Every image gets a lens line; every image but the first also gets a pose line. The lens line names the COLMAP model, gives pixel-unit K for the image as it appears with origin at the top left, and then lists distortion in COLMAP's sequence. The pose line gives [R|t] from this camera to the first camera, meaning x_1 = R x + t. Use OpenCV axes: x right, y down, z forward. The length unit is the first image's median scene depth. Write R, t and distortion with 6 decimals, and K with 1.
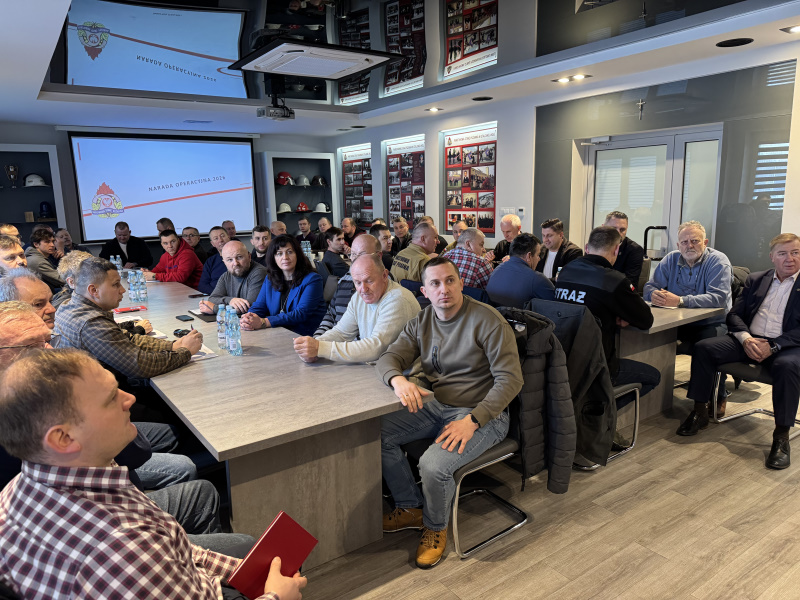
lens RADIAL K [[571.0, 0, 403.0], [0, 571.0, 306.5], [0, 0, 1]] dist [0.009614, -0.049683]
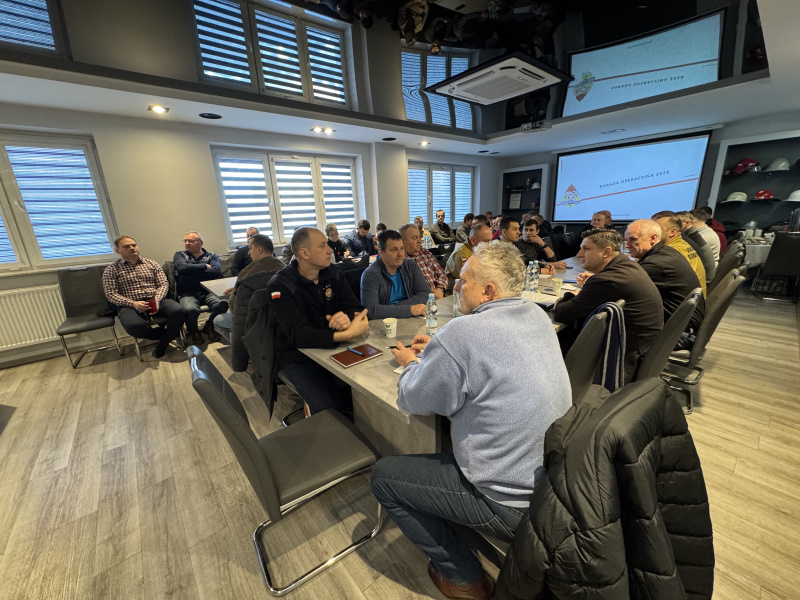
lens RADIAL K [[323.8, 0, 401.6], [0, 323.8, 304.6], [0, 0, 1]] dist [-0.015232, 0.001897]
pose [[0.077881, 0.296594, -0.951823, 0.404682], [-0.134476, 0.949123, 0.284749, -0.092524], [0.987852, 0.105821, 0.113803, 0.476687]]
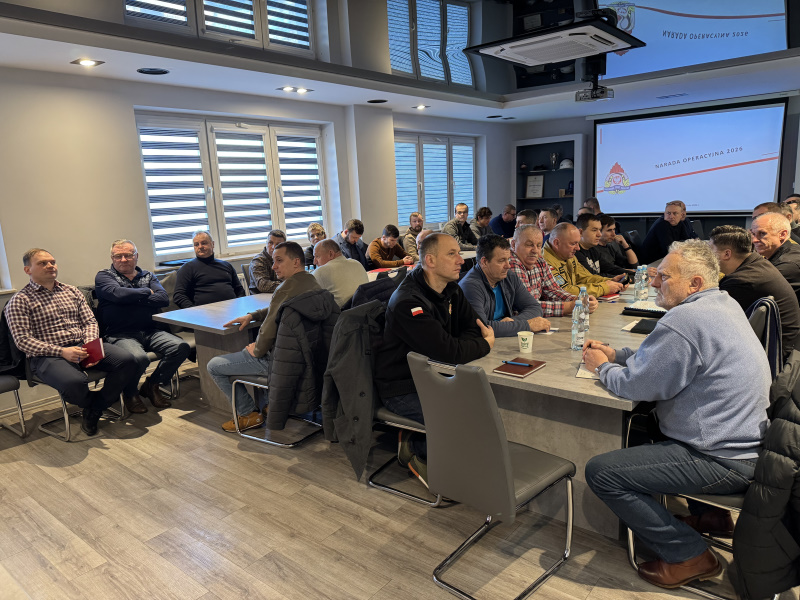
lens RADIAL K [[571.0, 0, 397.5], [0, 571.0, 316.5], [0, 0, 1]] dist [0.009614, -0.049683]
pose [[0.256465, 0.214014, -0.942562, 0.507334], [-0.124491, 0.974370, 0.187363, -0.081630], [0.958503, 0.069288, 0.276535, 0.306889]]
